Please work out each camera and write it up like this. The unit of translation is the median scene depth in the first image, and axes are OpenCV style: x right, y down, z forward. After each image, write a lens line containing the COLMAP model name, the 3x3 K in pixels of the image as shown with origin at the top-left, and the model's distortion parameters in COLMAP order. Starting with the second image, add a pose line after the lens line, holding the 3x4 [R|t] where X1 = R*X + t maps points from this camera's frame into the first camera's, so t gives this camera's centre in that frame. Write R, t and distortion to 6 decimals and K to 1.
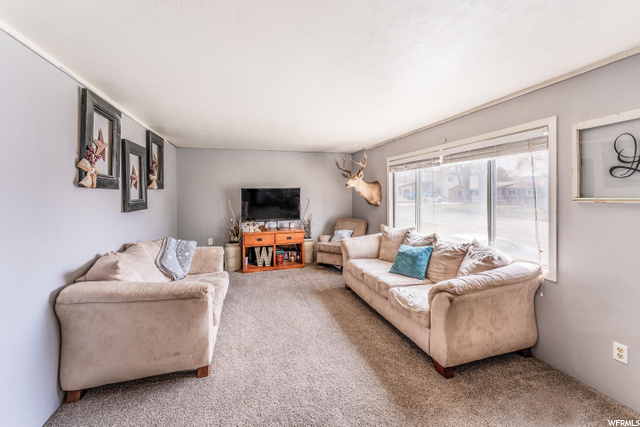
lens RADIAL K [[259.8, 0, 319.6], [0, 259.8, 198.2], [0, 0, 1]] dist [0.000146, 0.000026]
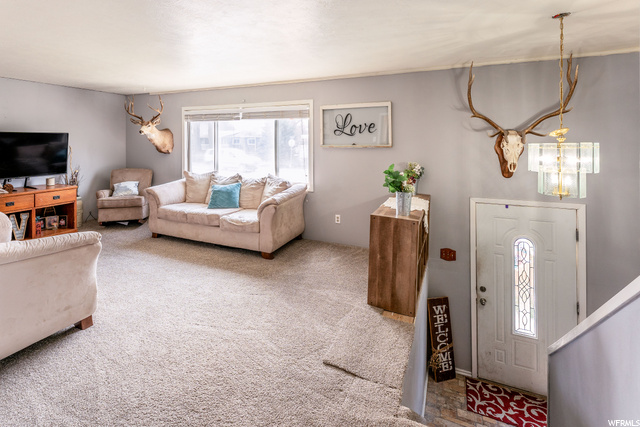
lens RADIAL K [[318.2, 0, 288.8], [0, 318.2, 144.3], [0, 0, 1]] dist [0.000061, -0.000122]
pose [[0.680578, 0.002894, 0.732670, -0.561093], [0.003613, 0.999967, -0.007306, 0.006355], [-0.732667, 0.007619, 0.680545, -0.259153]]
